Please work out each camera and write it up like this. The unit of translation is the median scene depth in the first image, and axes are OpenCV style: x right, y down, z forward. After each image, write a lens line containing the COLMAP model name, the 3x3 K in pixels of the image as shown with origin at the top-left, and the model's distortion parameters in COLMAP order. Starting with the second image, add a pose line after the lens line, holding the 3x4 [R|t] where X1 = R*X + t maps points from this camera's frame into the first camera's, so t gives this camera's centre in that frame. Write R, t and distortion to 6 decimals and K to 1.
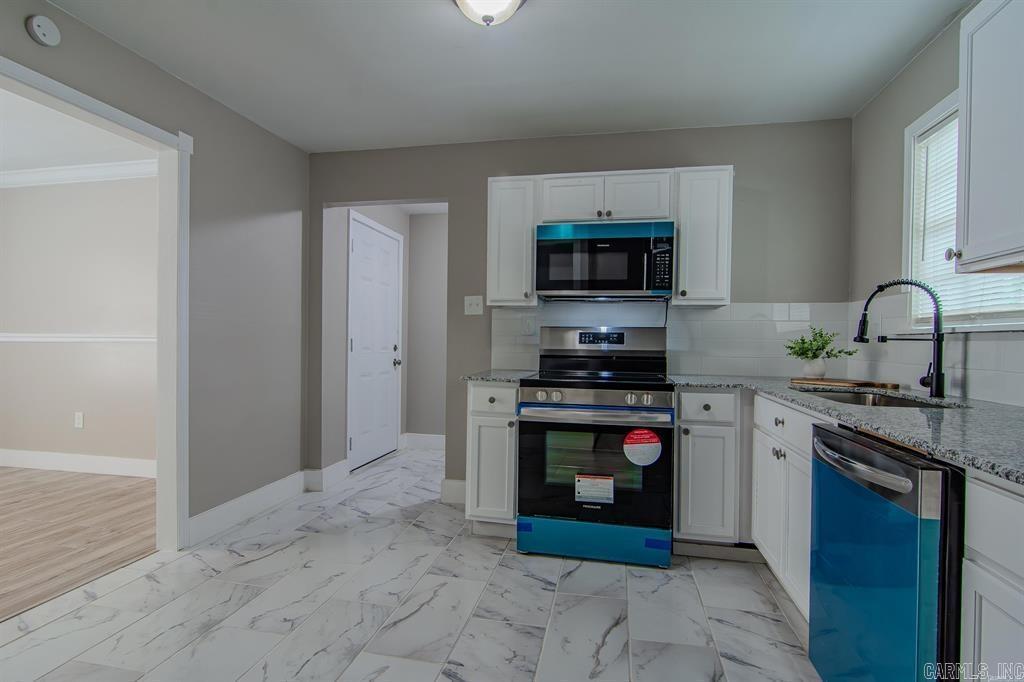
lens RADIAL K [[519.9, 0, 515.7], [0, 519.9, 347.8], [0, 0, 1]] dist [-0.005675, -0.000840]
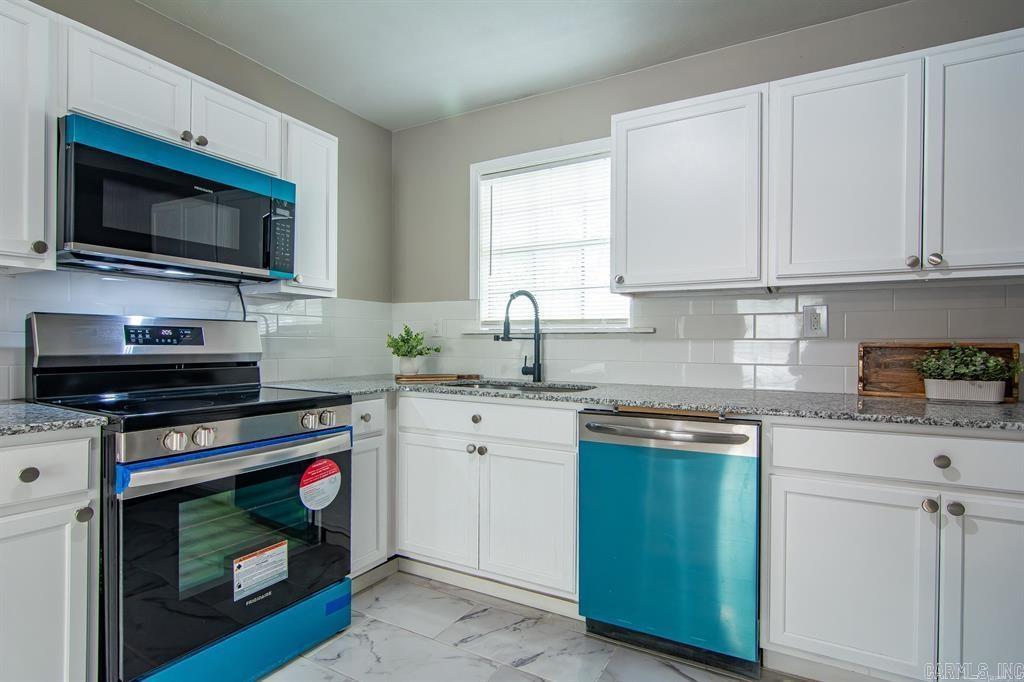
lens RADIAL K [[519.9, 0, 515.7], [0, 519.9, 347.8], [0, 0, 1]] dist [-0.005675, -0.000840]
pose [[0.298818, -0.019644, 0.954108, -0.358003], [0.011239, 0.999791, 0.017064, -0.011388], [-0.954244, 0.005624, 0.298976, 0.492624]]
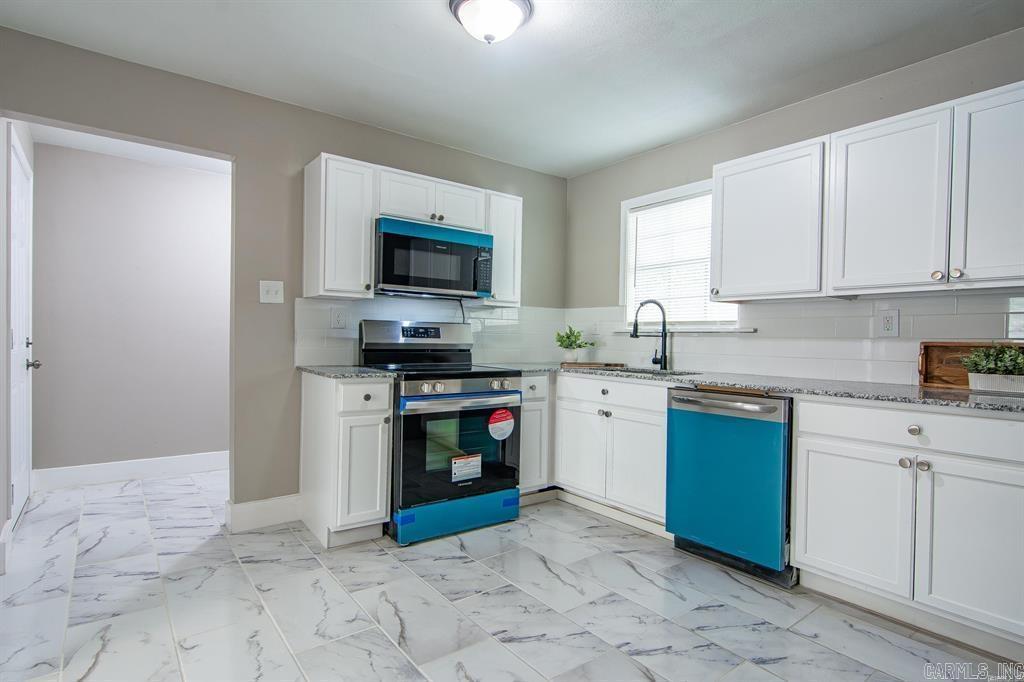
lens RADIAL K [[531.5, 0, 516.9], [0, 531.5, 346.0], [0, 0, 1]] dist [-0.000082, 0.000250]
pose [[0.651085, -0.012716, 0.758898, -0.632861], [0.001853, 0.999883, 0.015165, -0.007920], [-0.759002, -0.008468, 0.651033, 0.169142]]
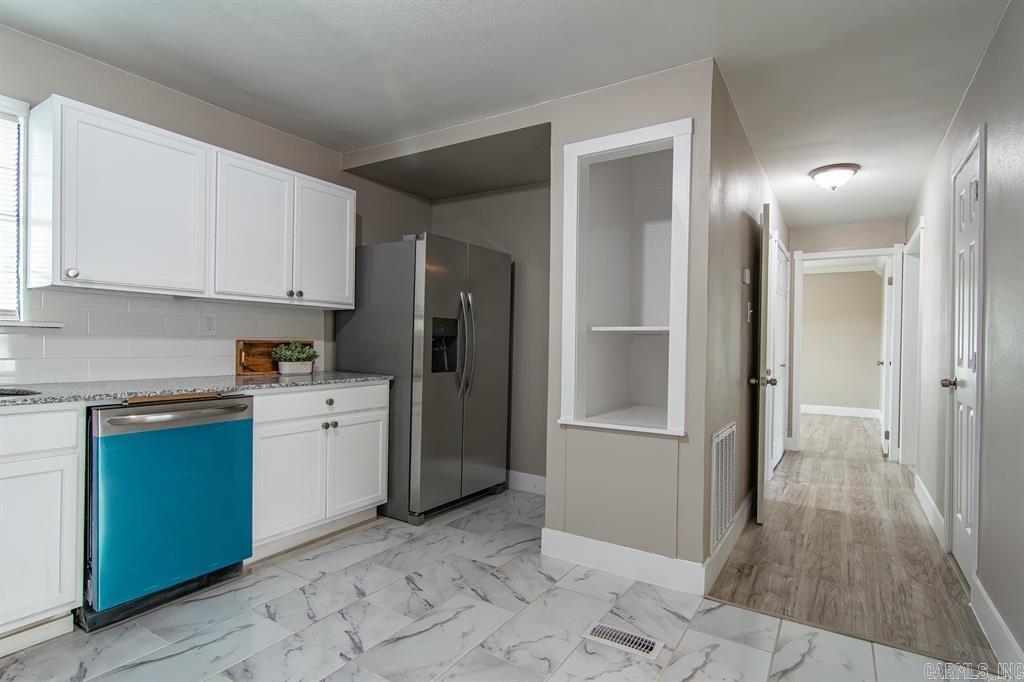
lens RADIAL K [[523.9, 0, 514.9], [0, 523.9, 346.1], [0, 0, 1]] dist [-0.000055, 0.000041]
pose [[-0.937204, -0.025980, 0.347814, -0.437149], [-0.020057, 0.999586, 0.020622, -0.022552], [-0.348206, 0.012351, -0.937337, 1.104464]]
